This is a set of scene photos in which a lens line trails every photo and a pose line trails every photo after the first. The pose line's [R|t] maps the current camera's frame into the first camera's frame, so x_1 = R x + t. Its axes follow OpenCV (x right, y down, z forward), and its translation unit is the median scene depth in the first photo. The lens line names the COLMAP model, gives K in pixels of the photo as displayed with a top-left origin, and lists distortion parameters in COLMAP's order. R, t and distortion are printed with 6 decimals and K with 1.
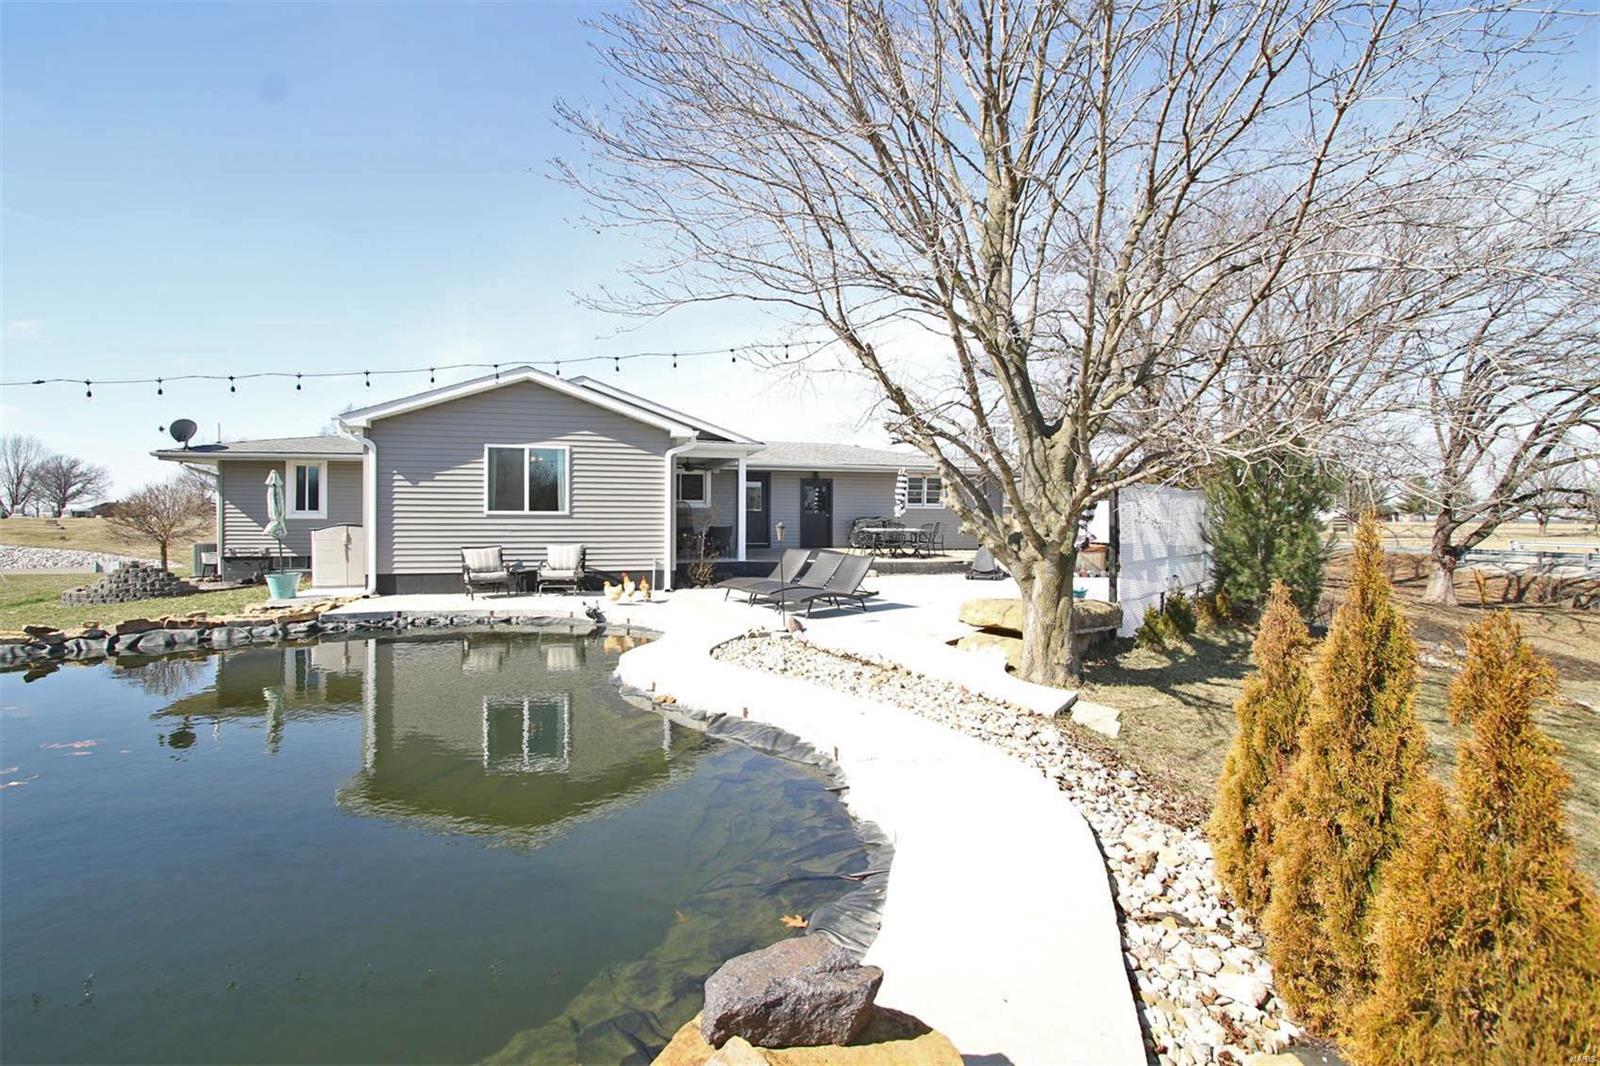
lens RADIAL K [[763.7, 0, 800.0], [0, 763.7, 533.0], [0, 0, 1]] dist [-0.018307, 0.000113]
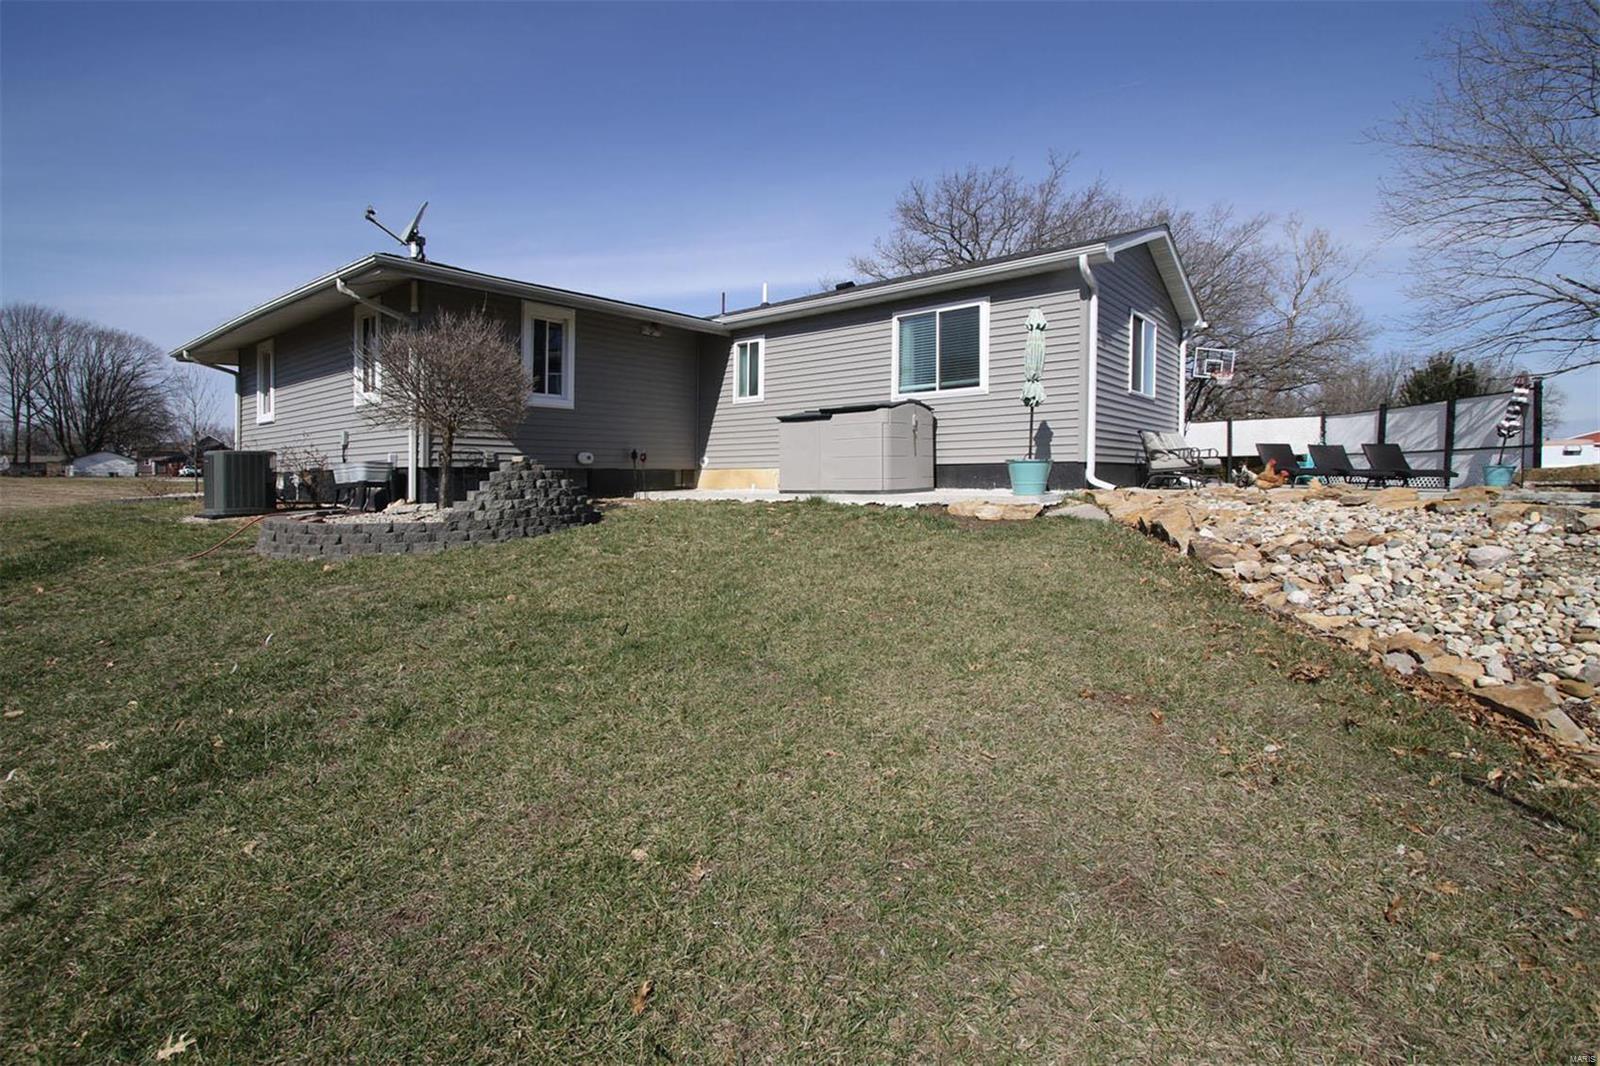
lens RADIAL K [[770.1, 0, 799.3], [0, 770.1, 490.2], [0, 0, 1]] dist [-0.019750, -0.000073]
pose [[0.789759, -0.015399, 0.613224, -1.167003], [0.023715, 0.999704, -0.005437, 0.074858], [-0.612959, 0.018836, 0.789890, 0.535249]]
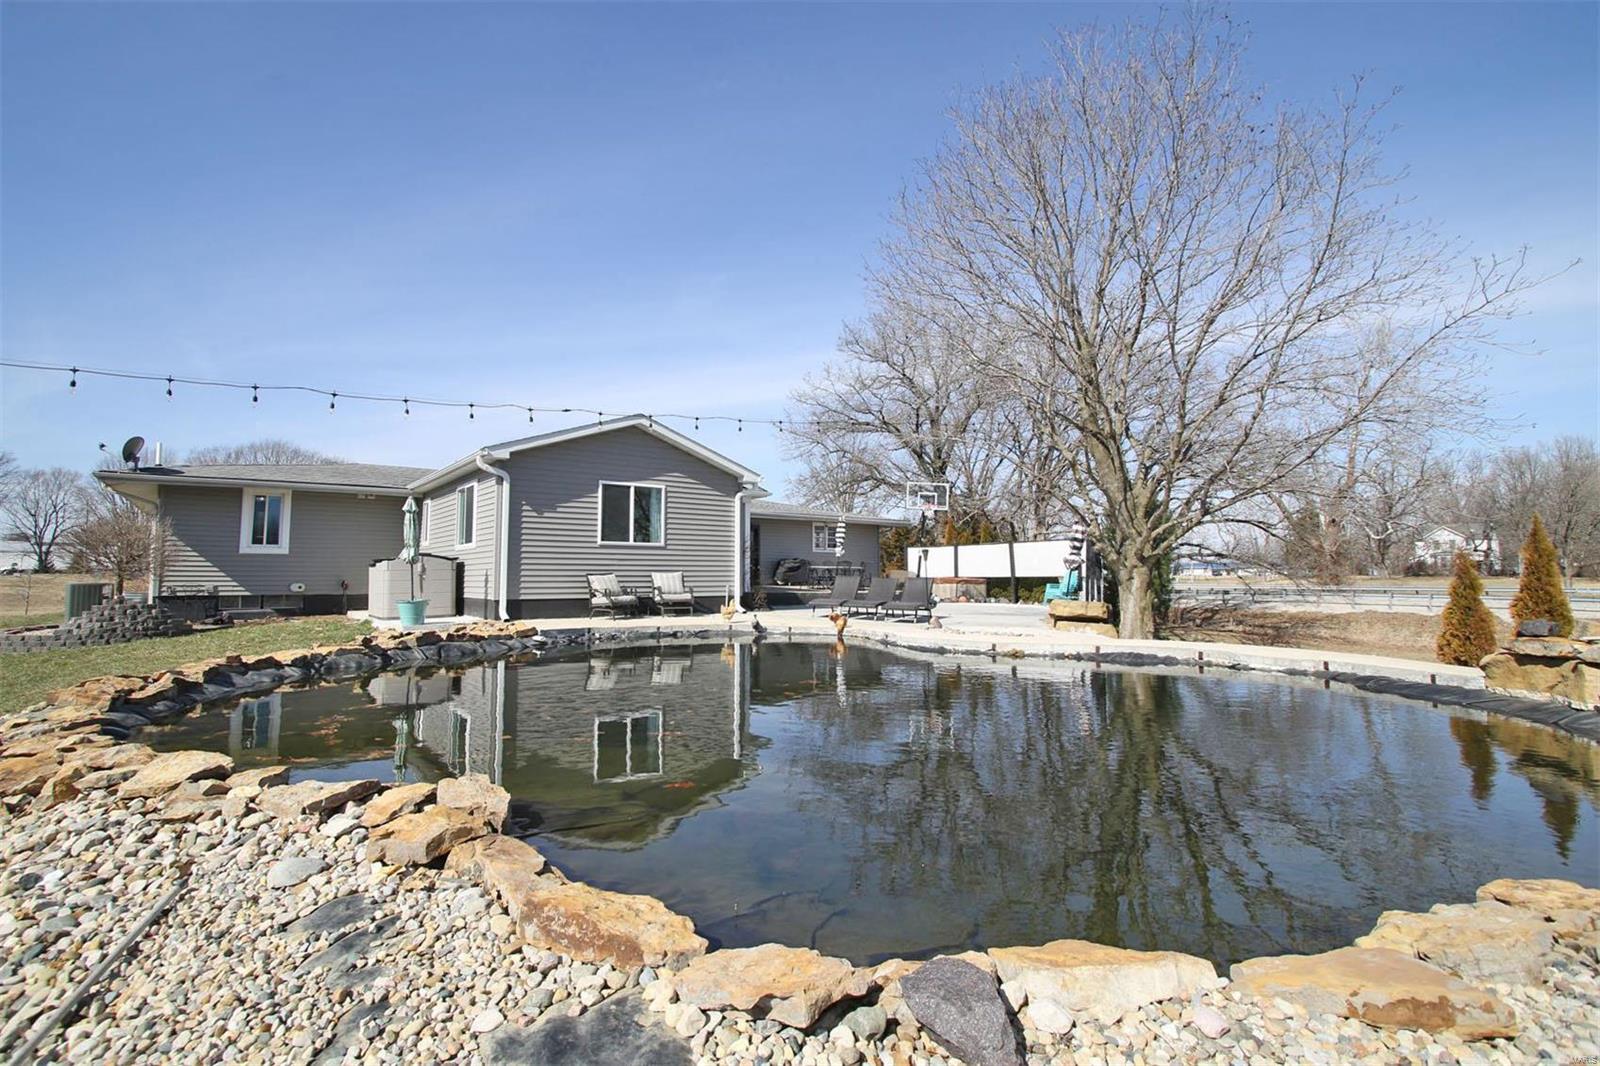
lens RADIAL K [[763.7, 0, 800.0], [0, 763.7, 533.0], [0, 0, 1]] dist [-0.018307, 0.000113]
pose [[0.918231, 0.017897, 0.395640, -0.566555], [0.012573, 0.997158, -0.074288, 0.043005], [-0.395845, 0.073188, 0.915396, -0.113031]]
